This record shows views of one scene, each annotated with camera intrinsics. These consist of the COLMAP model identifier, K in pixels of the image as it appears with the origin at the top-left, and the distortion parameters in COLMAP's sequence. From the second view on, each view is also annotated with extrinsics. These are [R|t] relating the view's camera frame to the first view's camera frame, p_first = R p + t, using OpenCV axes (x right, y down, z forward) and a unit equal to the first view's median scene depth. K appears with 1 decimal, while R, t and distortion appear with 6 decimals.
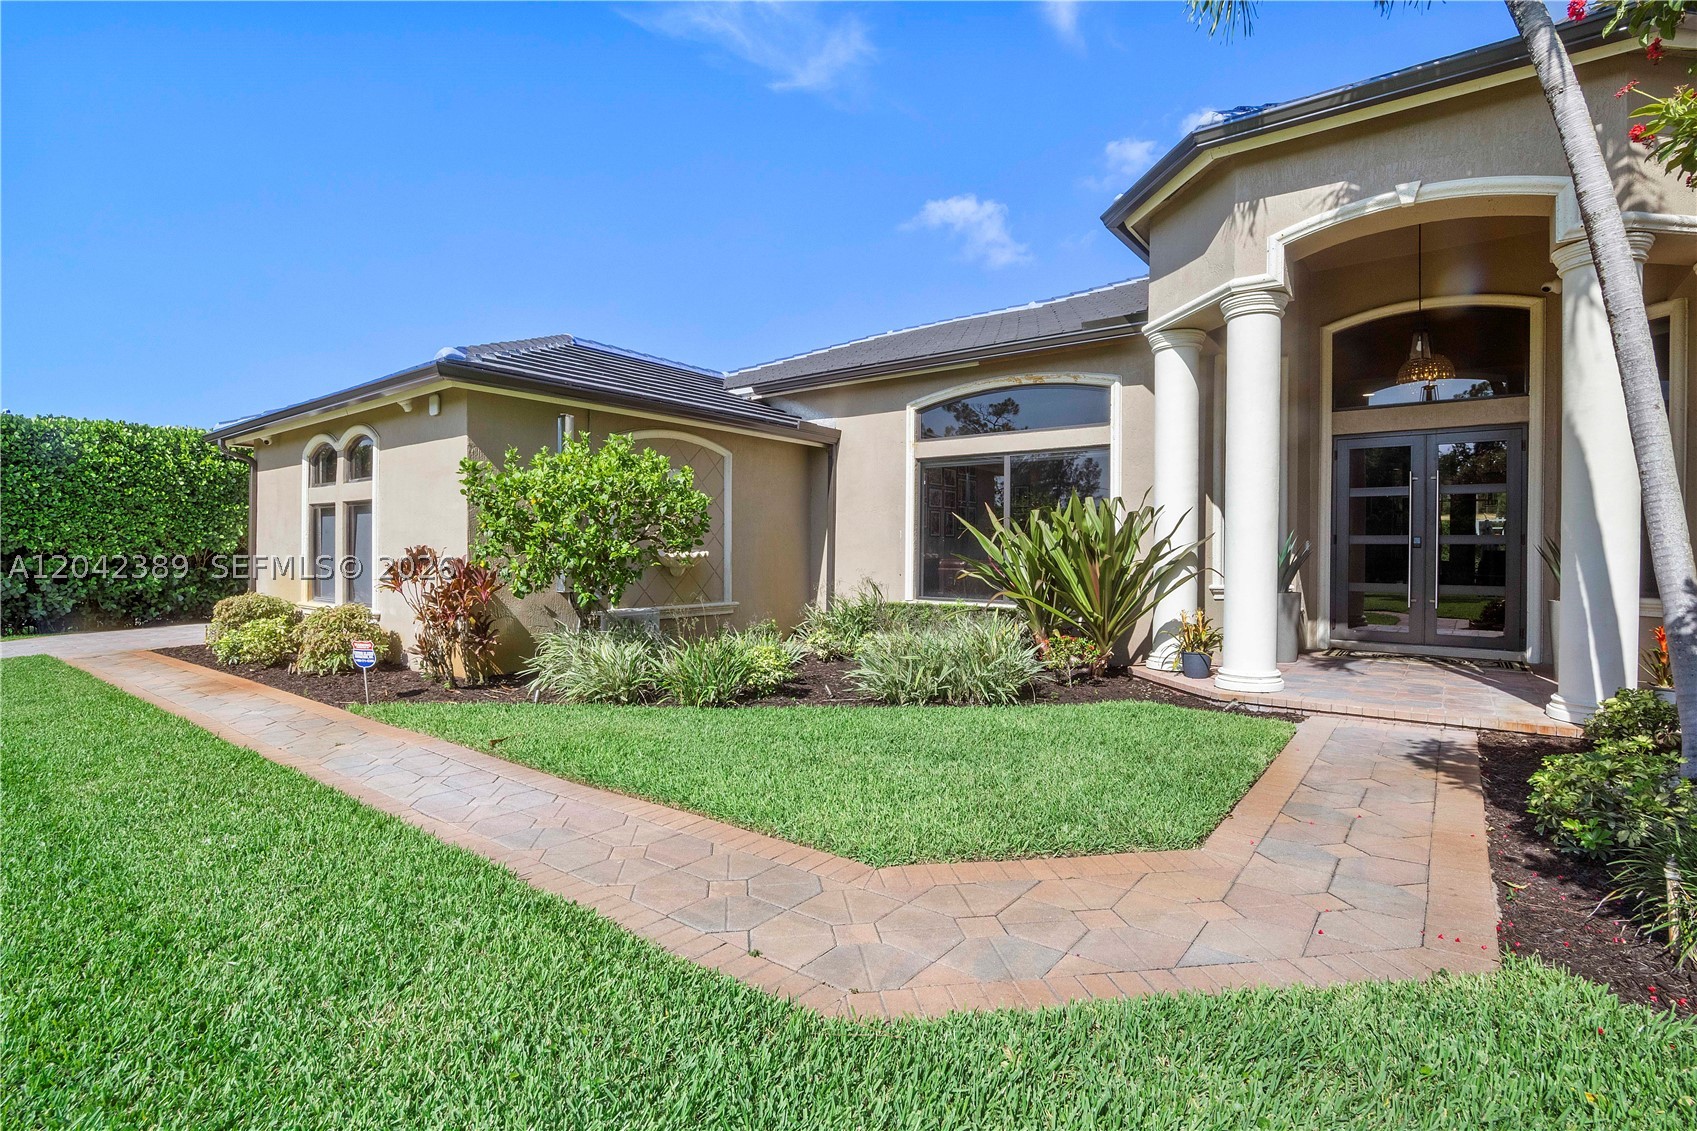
lens RADIAL K [[798.1, 0, 849.1], [0, 798.1, 559.0], [0, 0, 1]] dist [-0.034960, 0.008266]
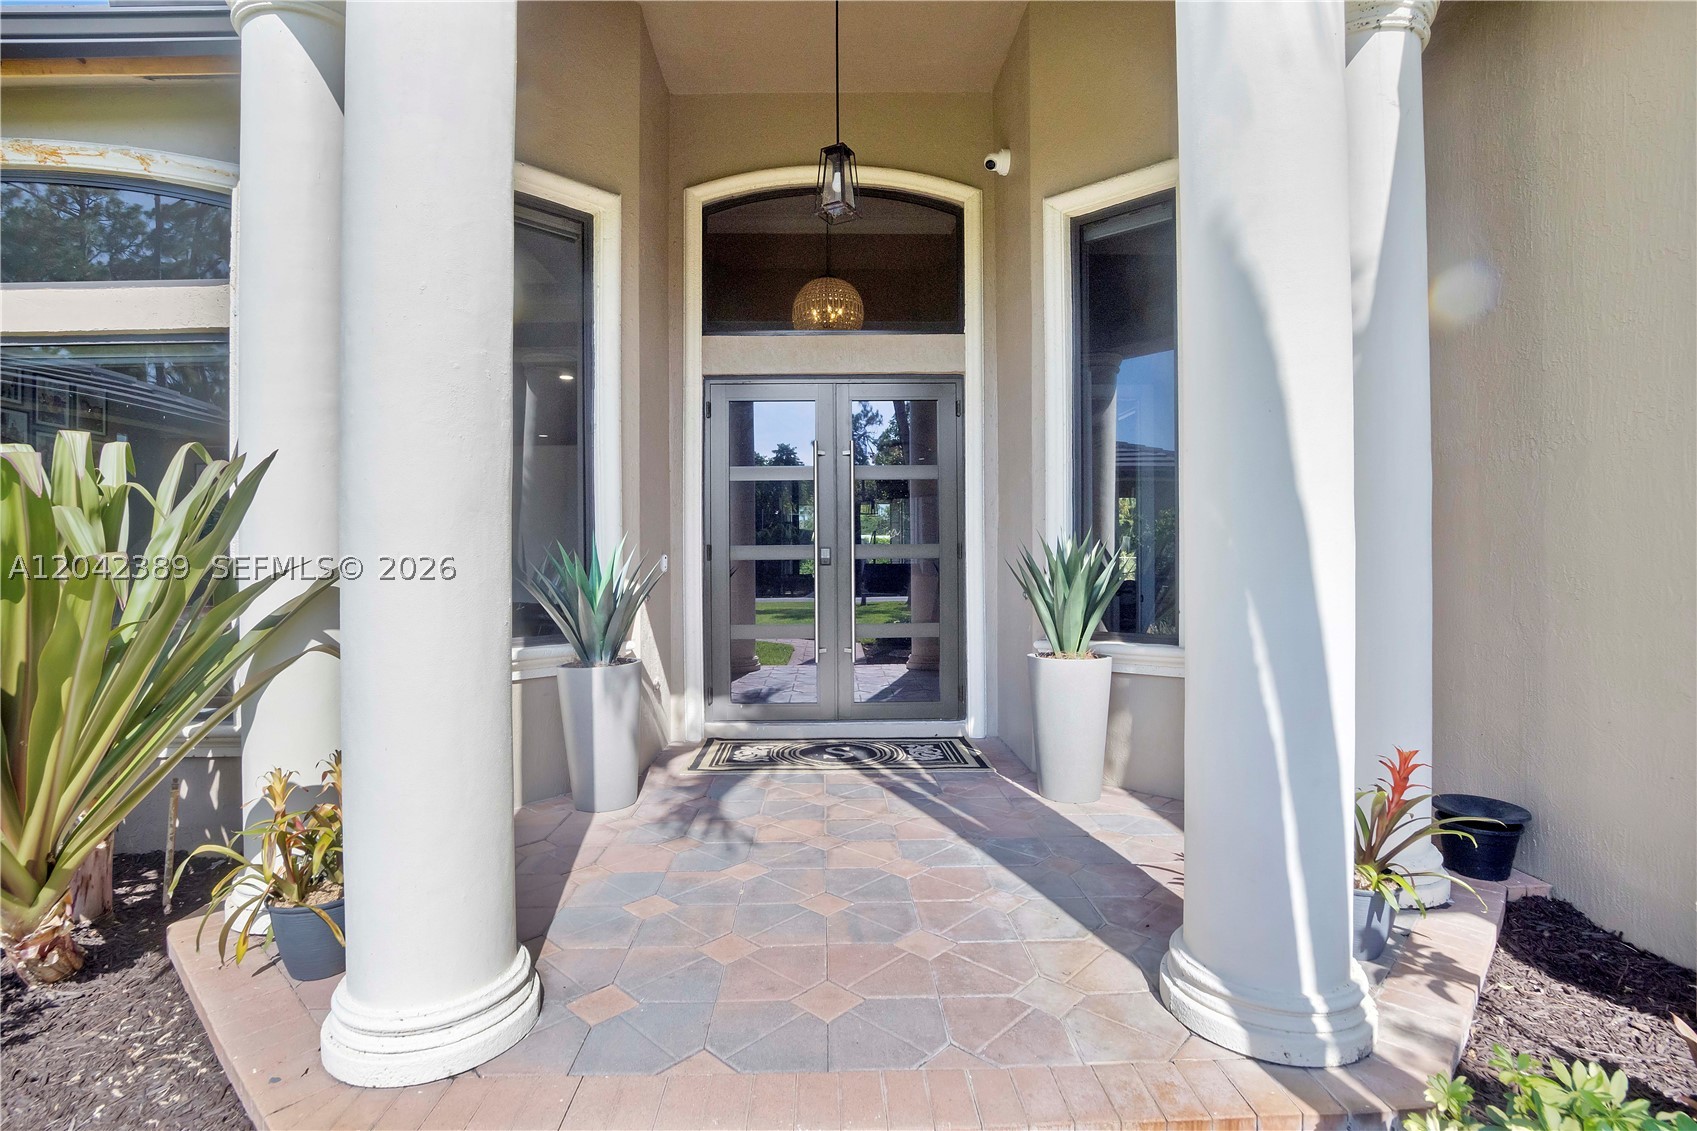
lens RADIAL K [[798.1, 0, 848.7], [0, 798.1, 563.1], [0, 0, 1]] dist [-0.034960, 0.008266]
pose [[0.770649, -0.011145, 0.637163, 0.324001], [0.019530, 0.999790, -0.006134, -0.011286], [-0.636961, 0.017171, 0.770705, 0.485823]]
